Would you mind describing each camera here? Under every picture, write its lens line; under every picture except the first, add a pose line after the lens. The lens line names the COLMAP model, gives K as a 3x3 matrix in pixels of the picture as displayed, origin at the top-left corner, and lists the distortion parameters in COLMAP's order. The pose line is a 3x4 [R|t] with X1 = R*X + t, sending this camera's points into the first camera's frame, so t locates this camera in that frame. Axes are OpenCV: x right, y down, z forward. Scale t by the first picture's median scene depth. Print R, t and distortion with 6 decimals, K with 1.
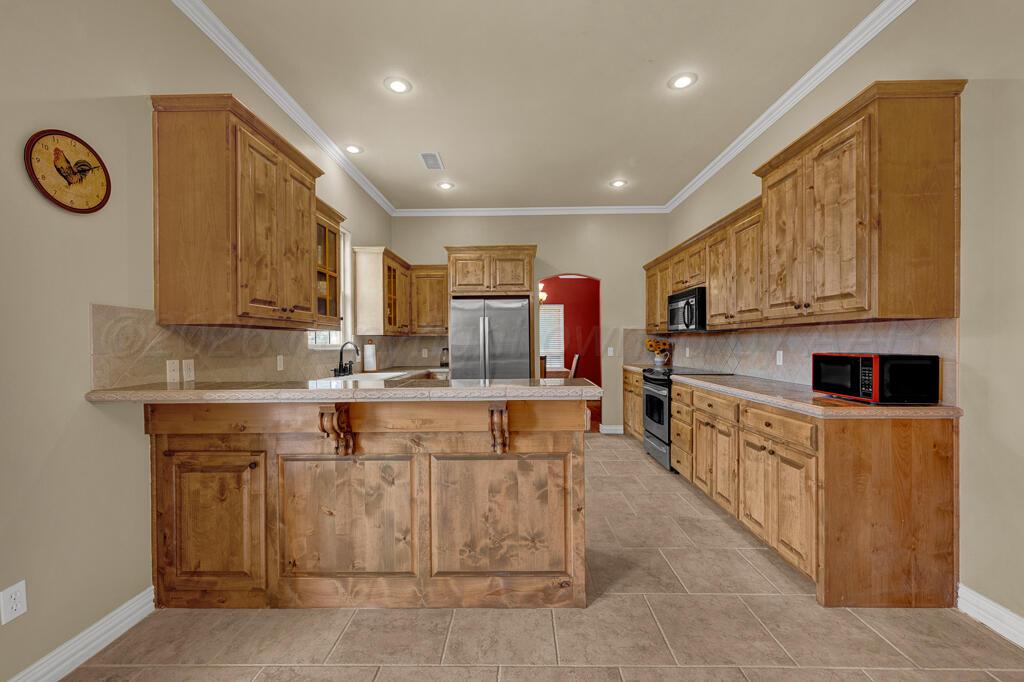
lens RADIAL K [[413.4, 0, 515.2], [0, 413.4, 345.1], [0, 0, 1]] dist [0.001143, 0.000080]
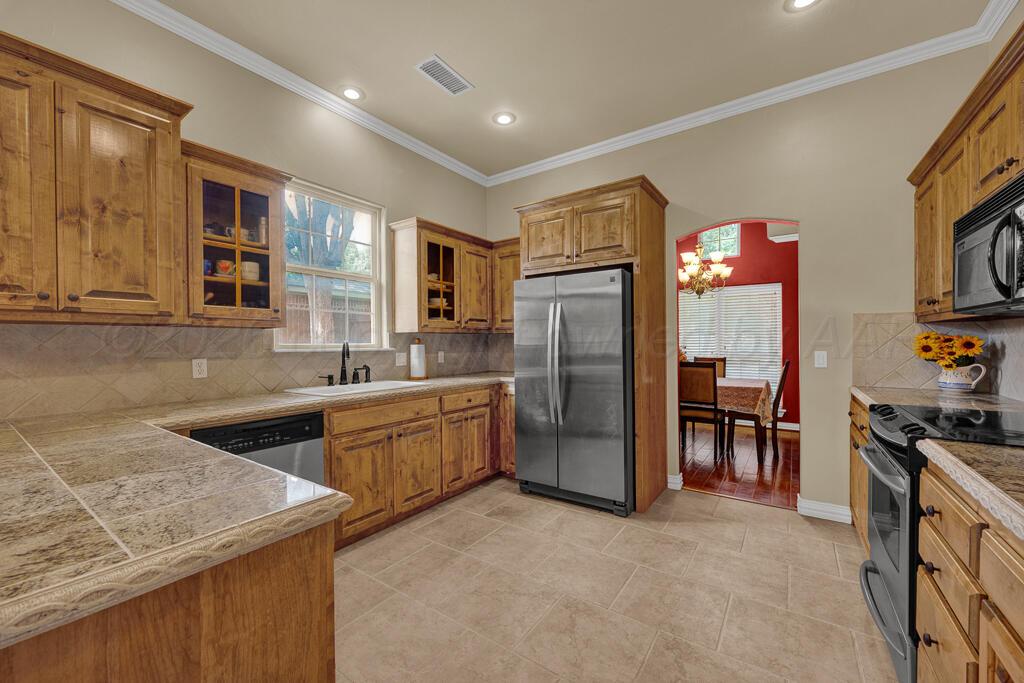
lens RADIAL K [[401.5, 0, 512.0], [0, 401.5, 345.0], [0, 0, 1]] dist [-0.001143, 0.000227]
pose [[0.826611, 0.004771, -0.562753, 0.485229], [-0.001470, 0.999979, 0.006319, -0.010242], [0.562772, -0.004396, 0.826601, 0.927693]]
